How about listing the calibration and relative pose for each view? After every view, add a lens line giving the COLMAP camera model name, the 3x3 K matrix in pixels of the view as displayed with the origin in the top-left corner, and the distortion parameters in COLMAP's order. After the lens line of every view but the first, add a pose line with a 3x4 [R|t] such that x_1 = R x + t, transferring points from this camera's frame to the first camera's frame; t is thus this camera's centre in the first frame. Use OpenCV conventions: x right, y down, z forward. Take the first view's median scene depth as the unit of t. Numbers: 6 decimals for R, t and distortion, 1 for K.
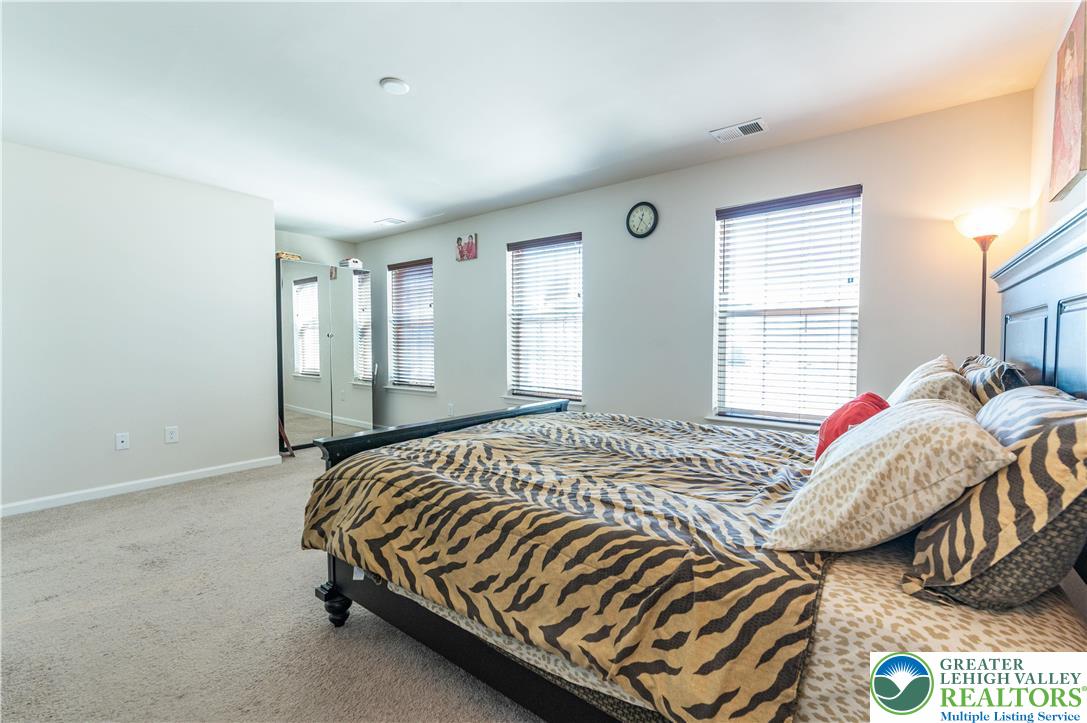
lens RADIAL K [[458.5, 0, 569.5], [0, 458.5, 359.6], [0, 0, 1]] dist [0.000027, 0.000035]
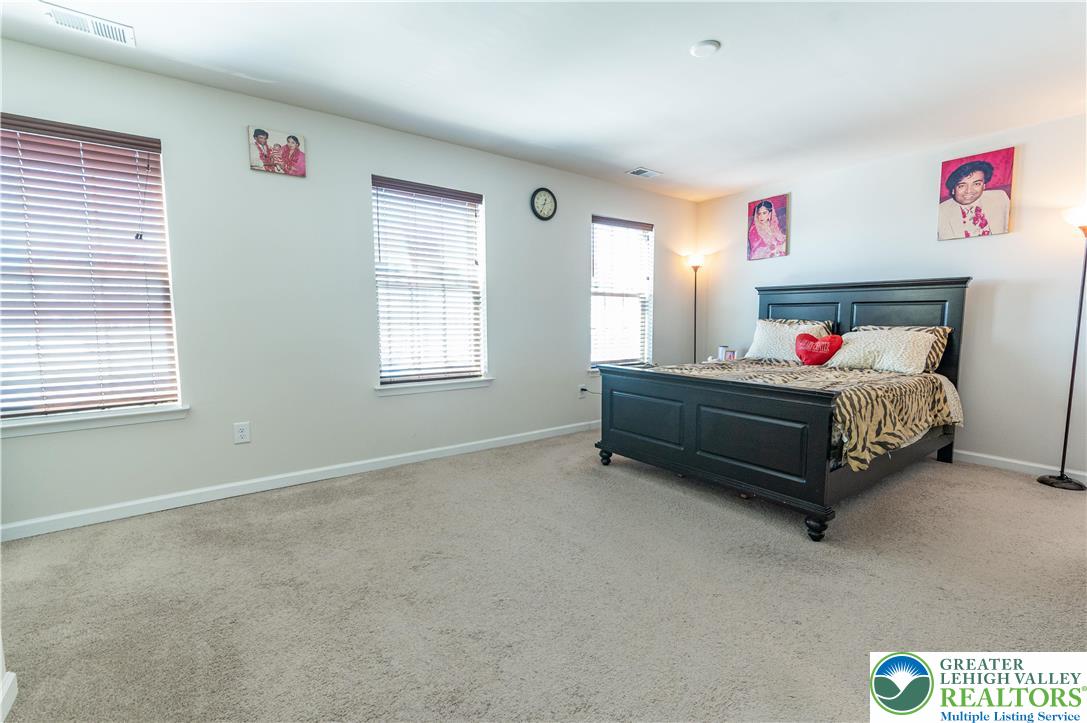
lens RADIAL K [[472.7, 0, 546.5], [0, 472.7, 361.2], [0, 0, 1]] dist [0.000566, -0.000094]
pose [[0.295942, -0.092043, 0.950761, -0.958185], [0.037148, 0.995703, 0.084831, -0.020328], [-0.954483, 0.010214, 0.298089, 0.645599]]
